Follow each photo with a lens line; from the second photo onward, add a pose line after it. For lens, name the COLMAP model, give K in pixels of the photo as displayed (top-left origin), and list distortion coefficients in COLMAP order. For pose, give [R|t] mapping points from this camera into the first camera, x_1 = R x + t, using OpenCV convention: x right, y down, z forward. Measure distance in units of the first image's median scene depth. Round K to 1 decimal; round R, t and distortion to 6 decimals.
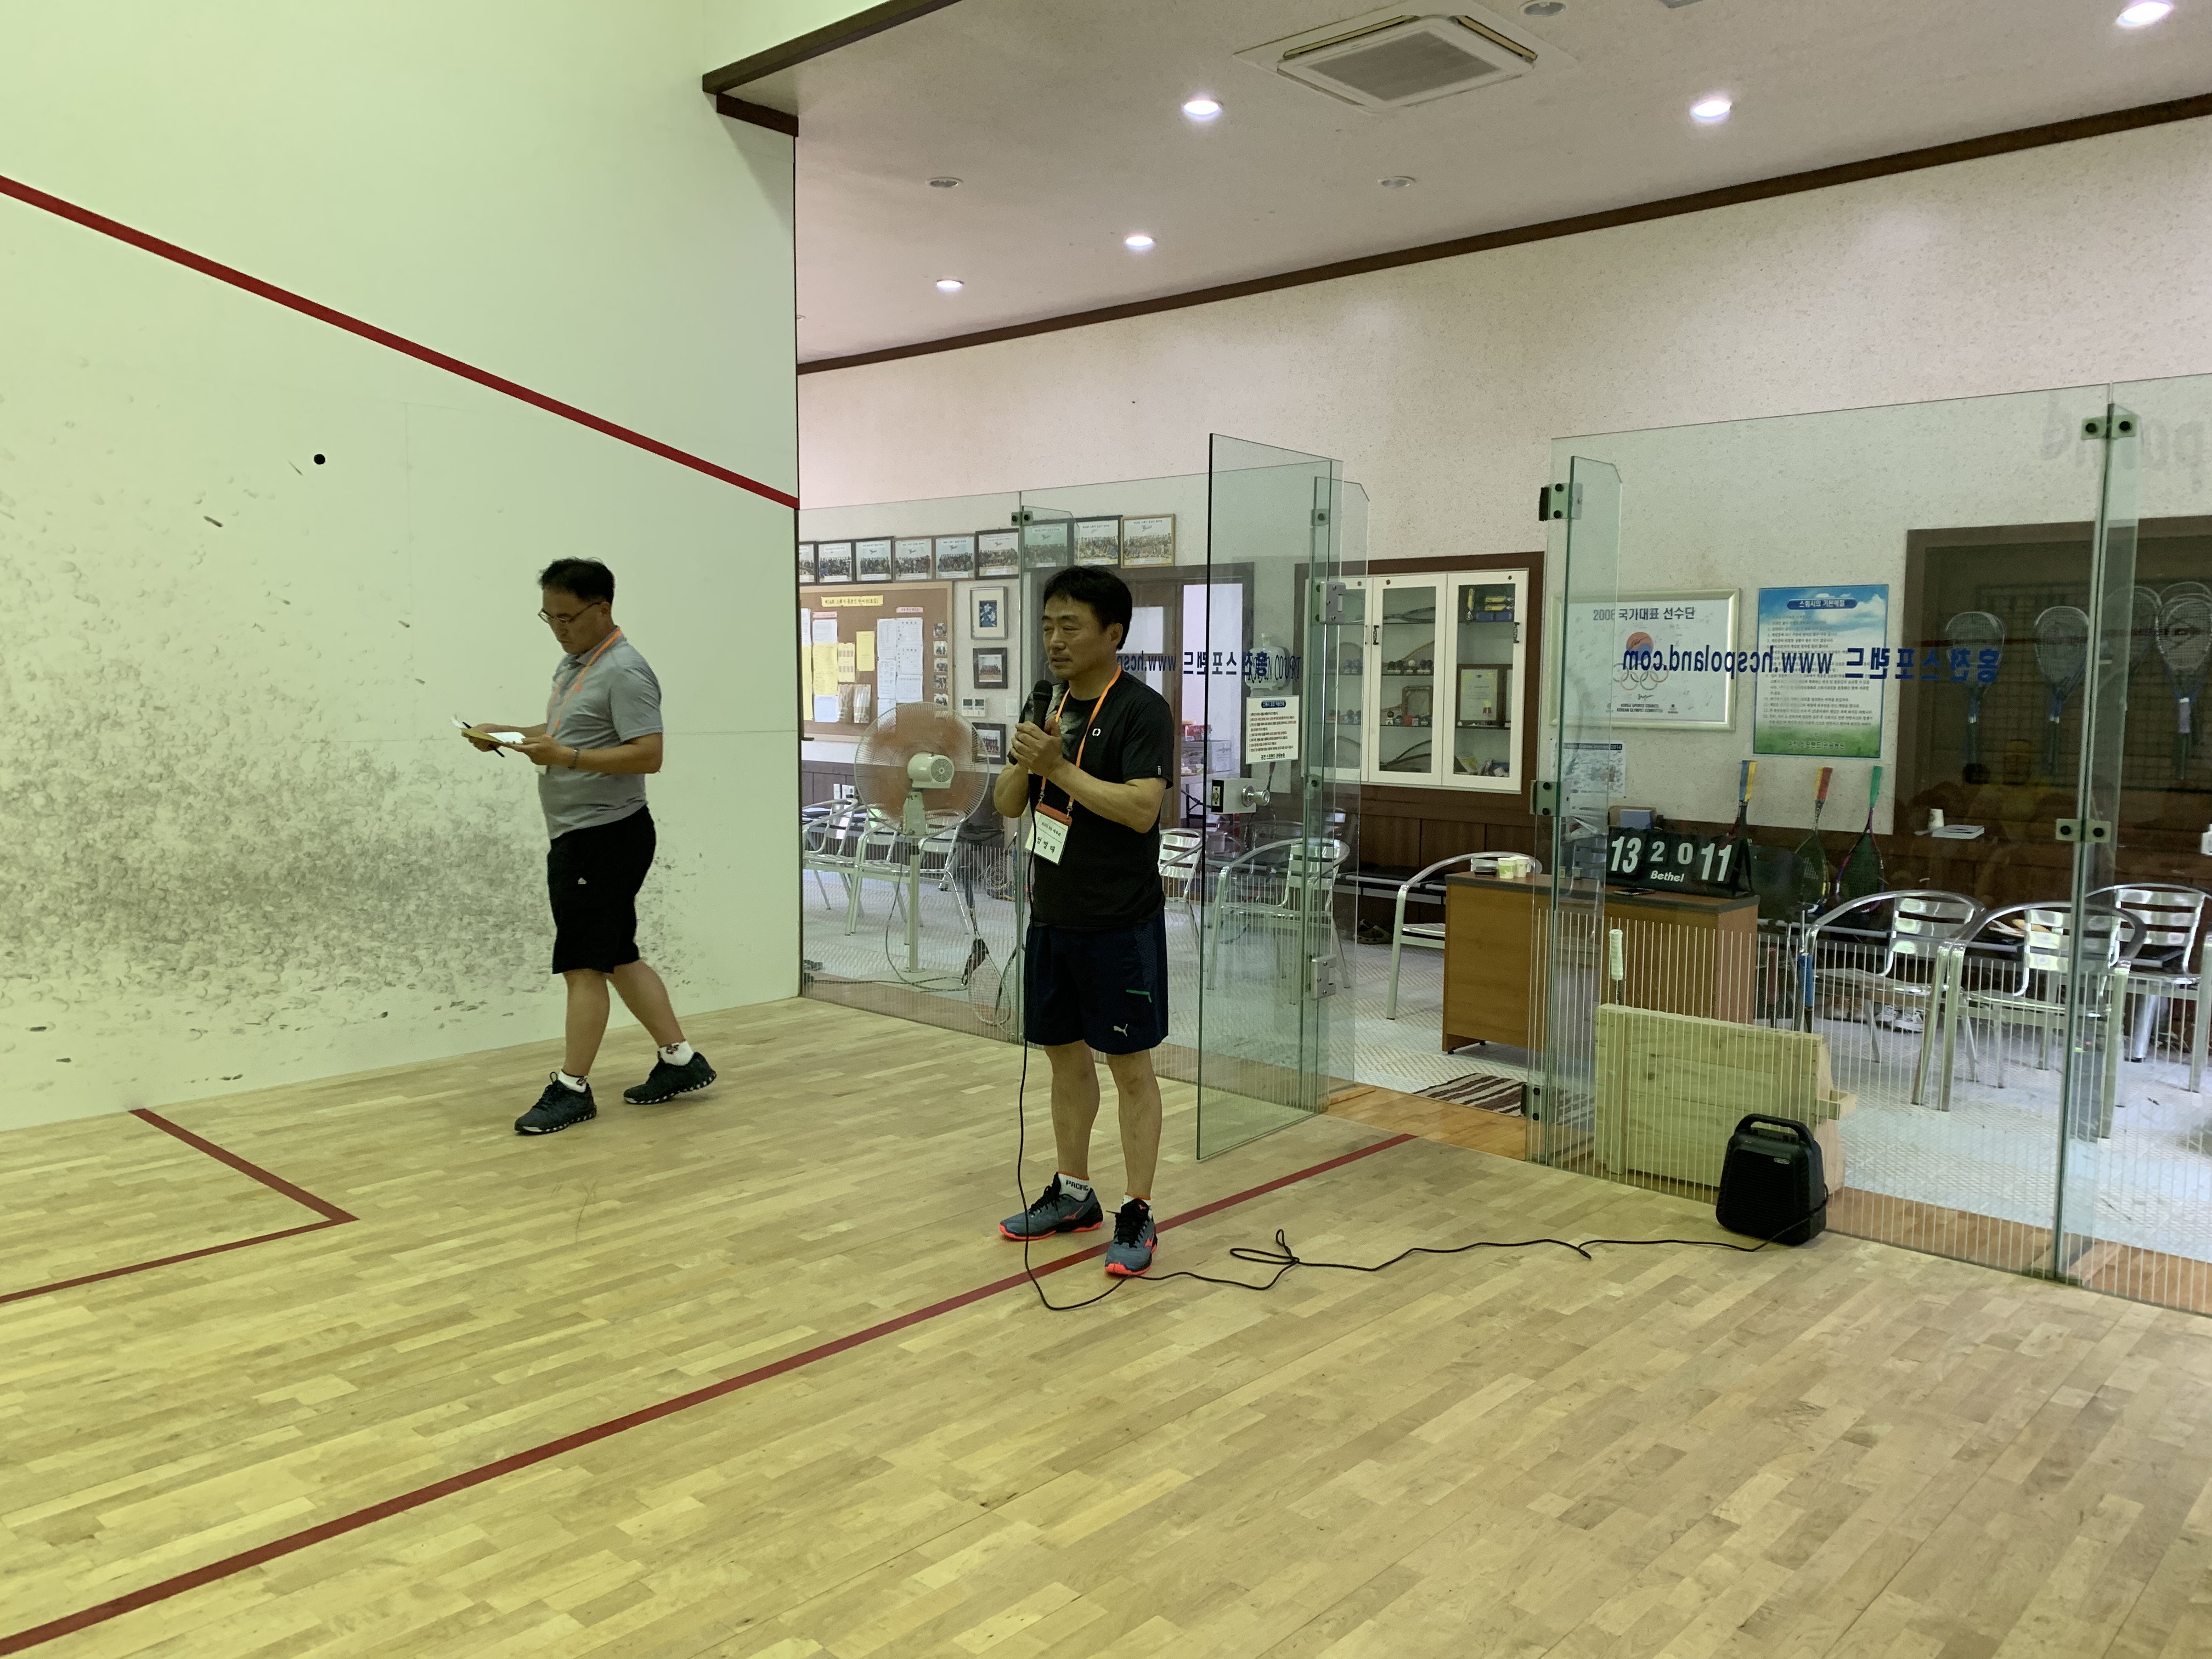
lens RADIAL K [[1686.5, 0, 1121.1], [0, 1686.5, 814.5], [0, 0, 1]] dist [0.022035, -0.014539]
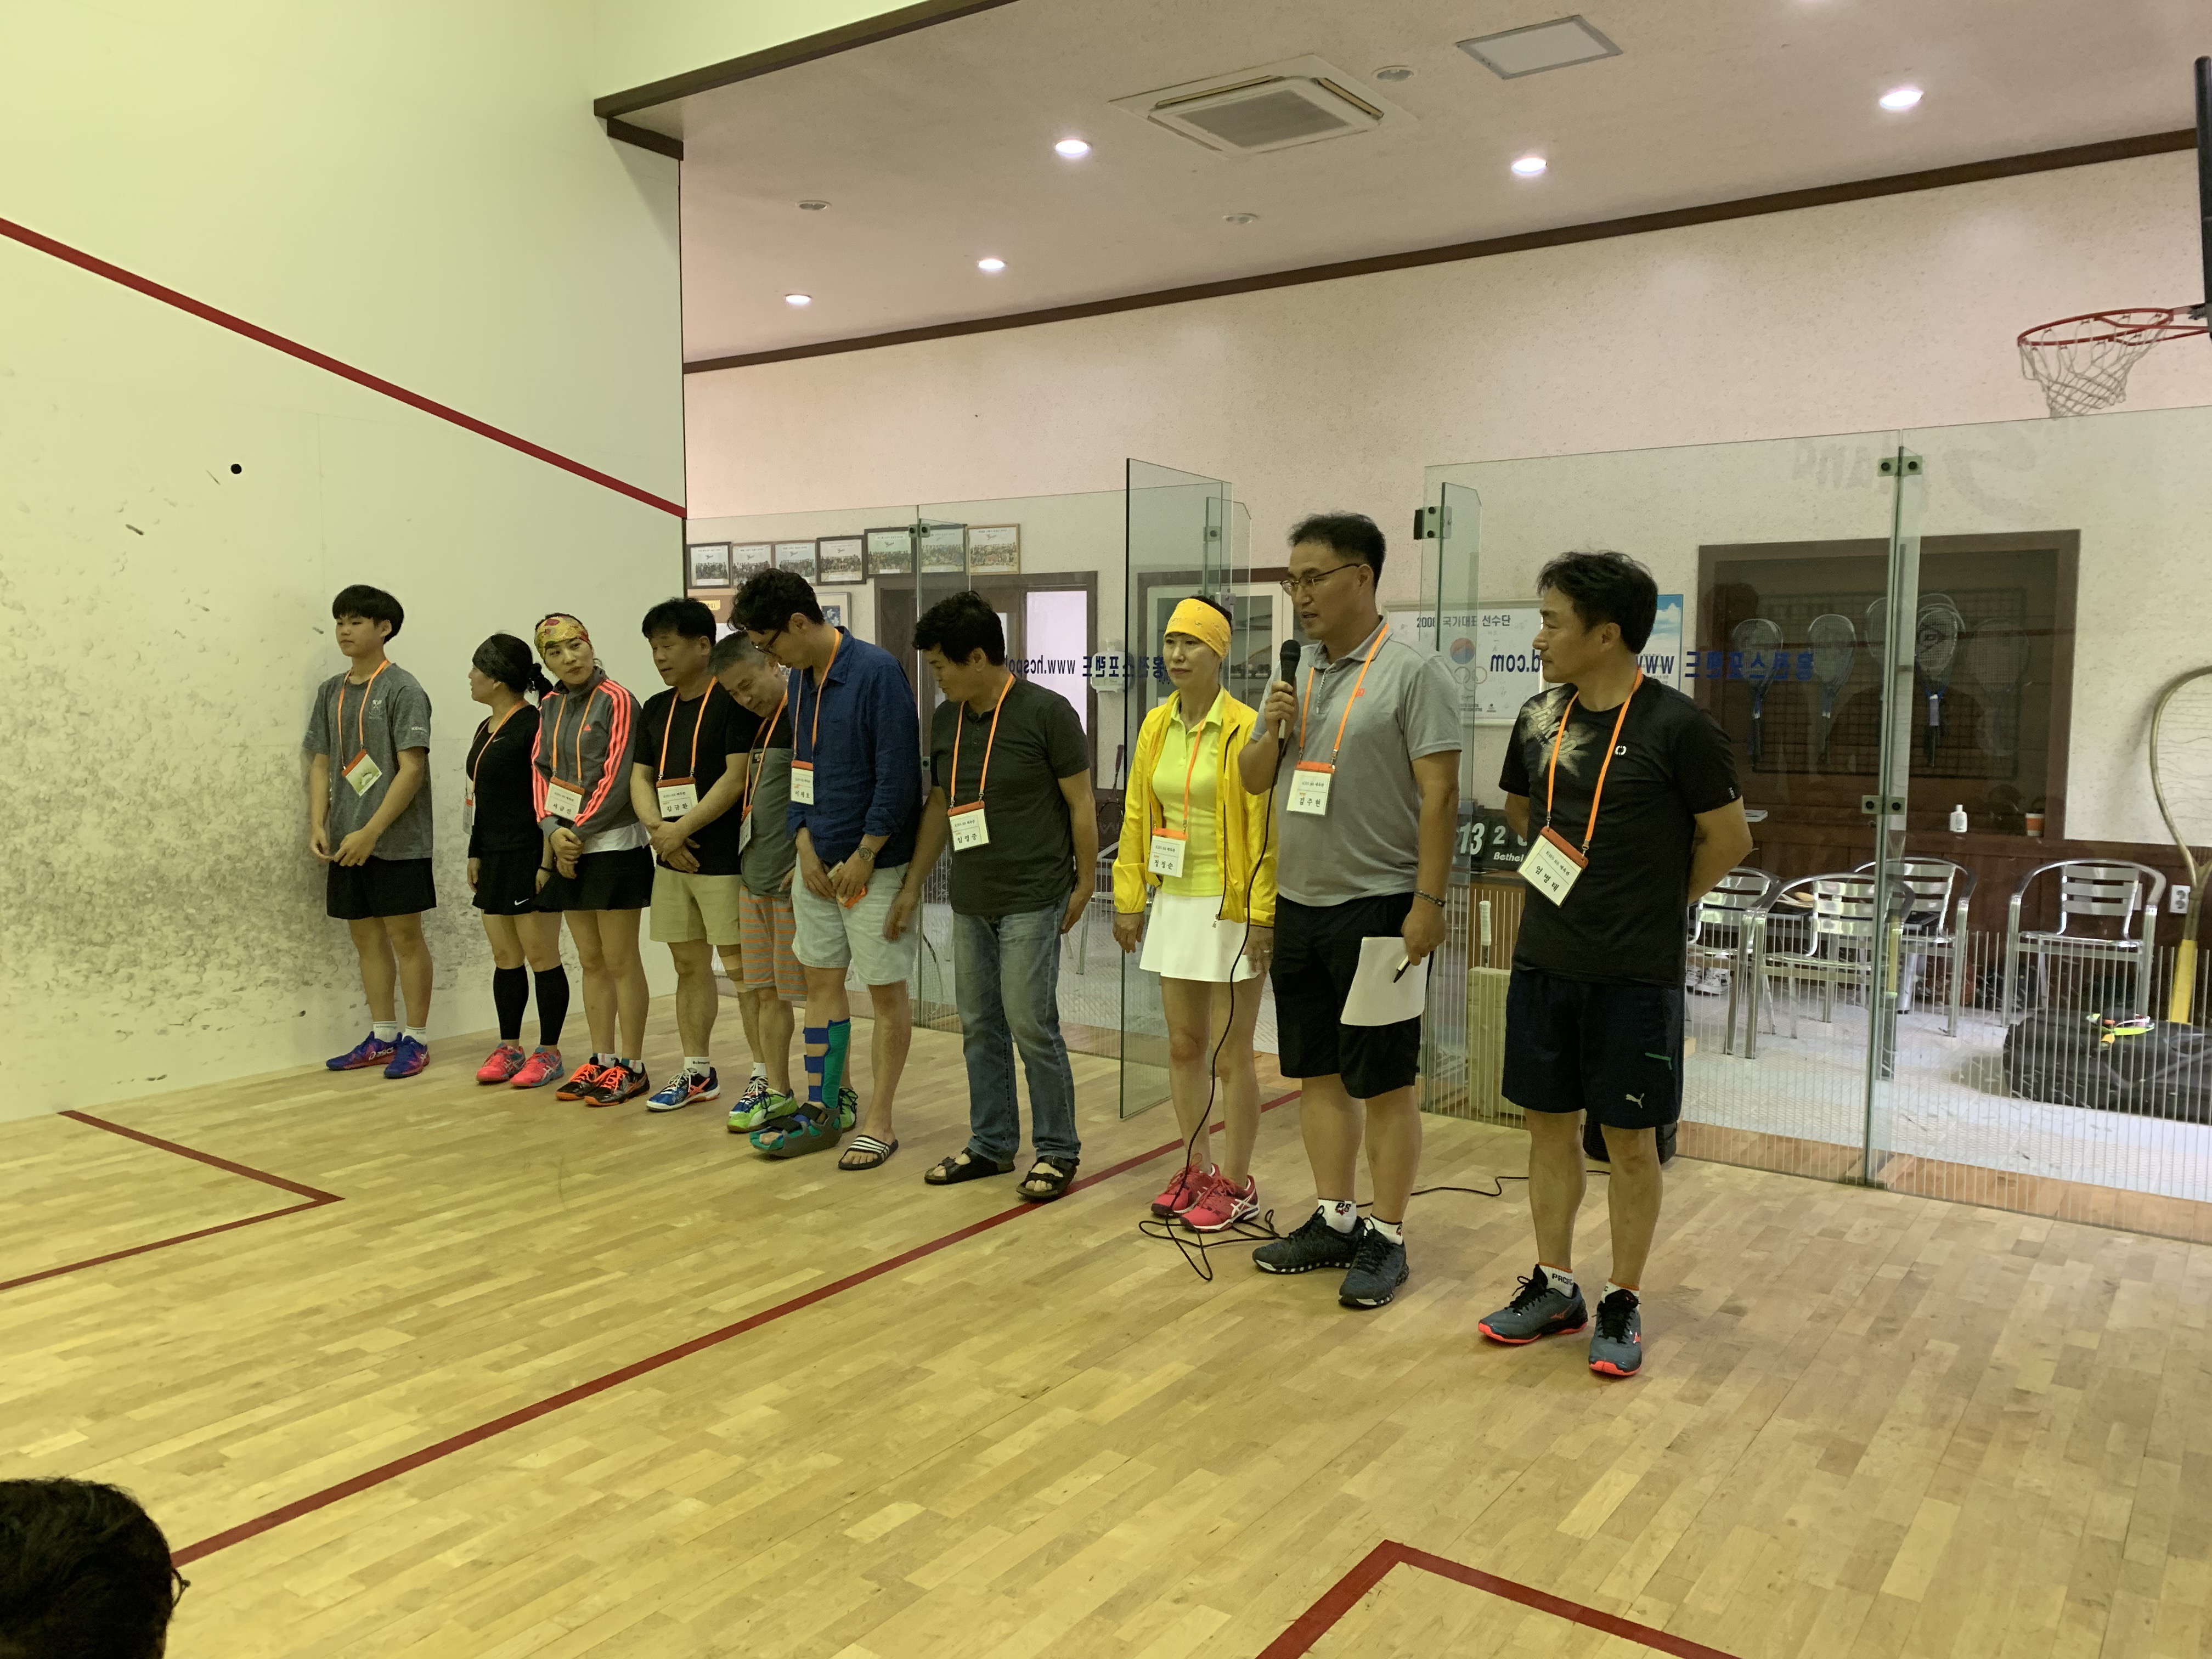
lens RADIAL K [[1686.5, 0, 1106.7], [0, 1686.5, 816.8], [0, 0, 1]] dist [0.022035, -0.014539]
pose [[0.992294, -0.013860, 0.123129, -0.083932], [0.013992, 0.999902, -0.000212, 0.007238], [-0.123114, 0.001933, 0.992391, -0.077747]]
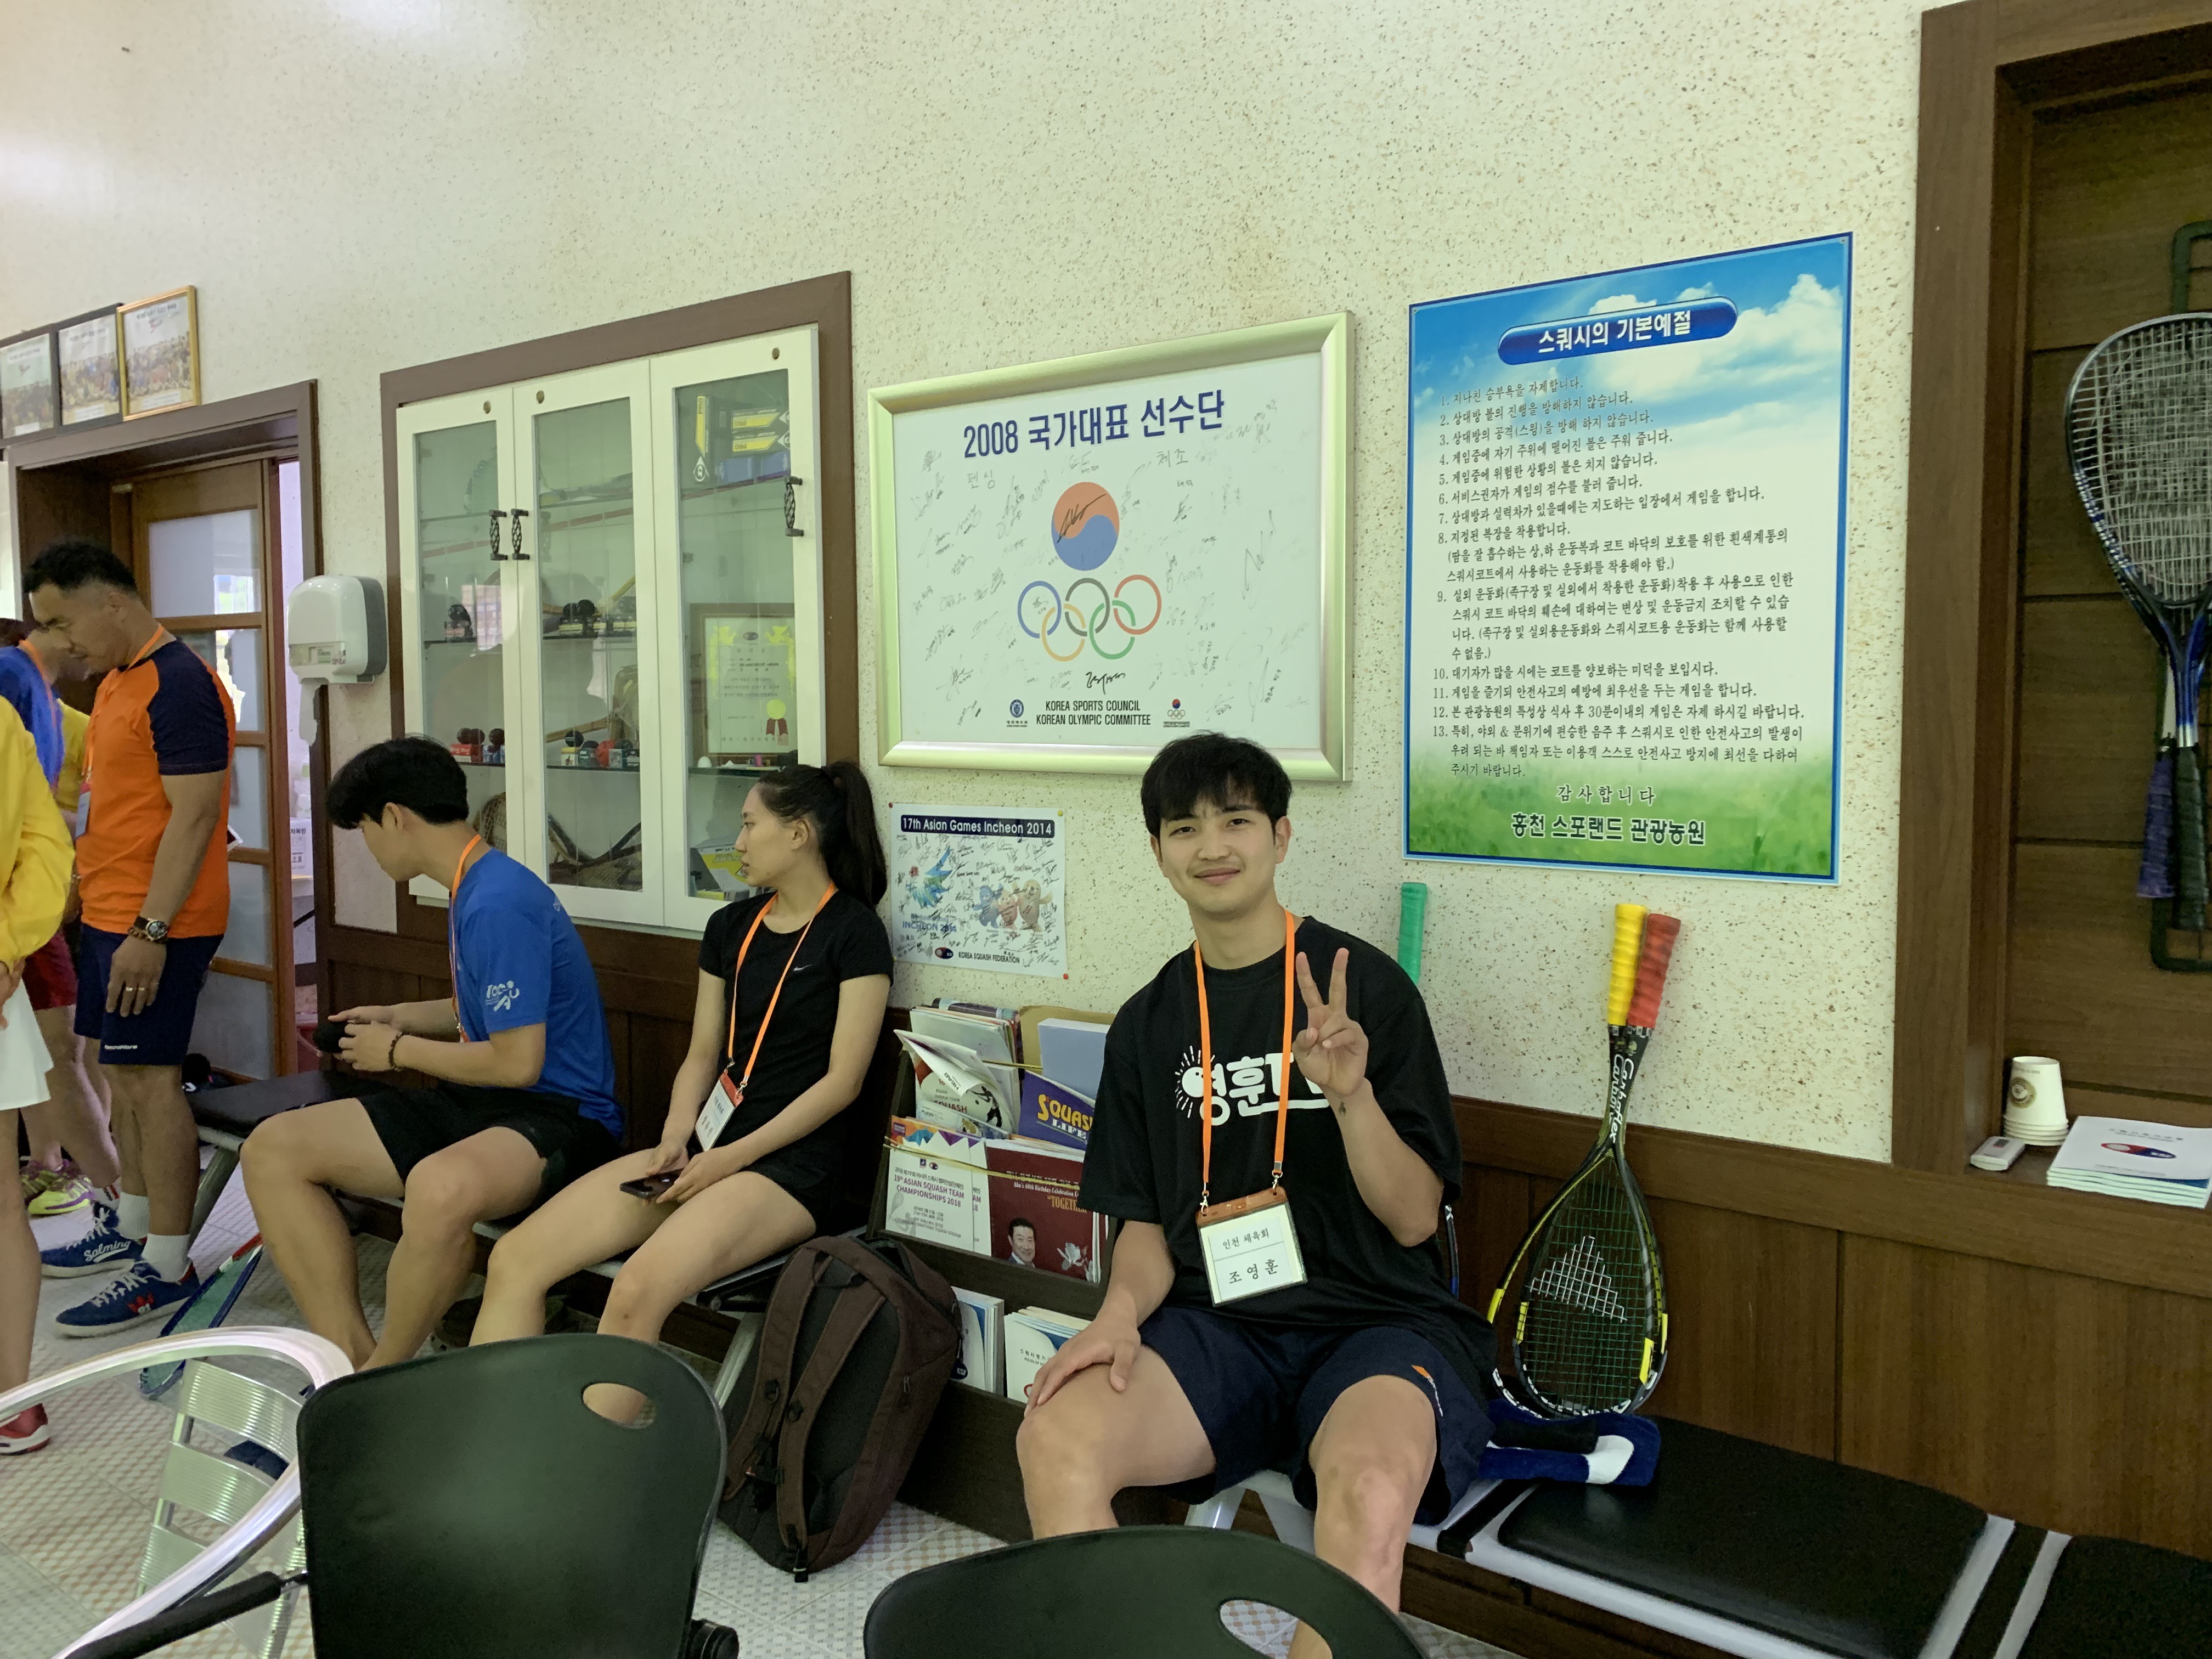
lens RADIAL K [[1686.5, 0, 1103.6], [0, 1686.5, 805.1], [0, 0, 1]] dist [0.022035, -0.014539]
pose [[0.995917, -0.017566, 0.088546, 0.421722], [0.019370, 0.999621, -0.019562, -0.057667], [-0.088168, 0.021197, 0.995880, 1.014008]]
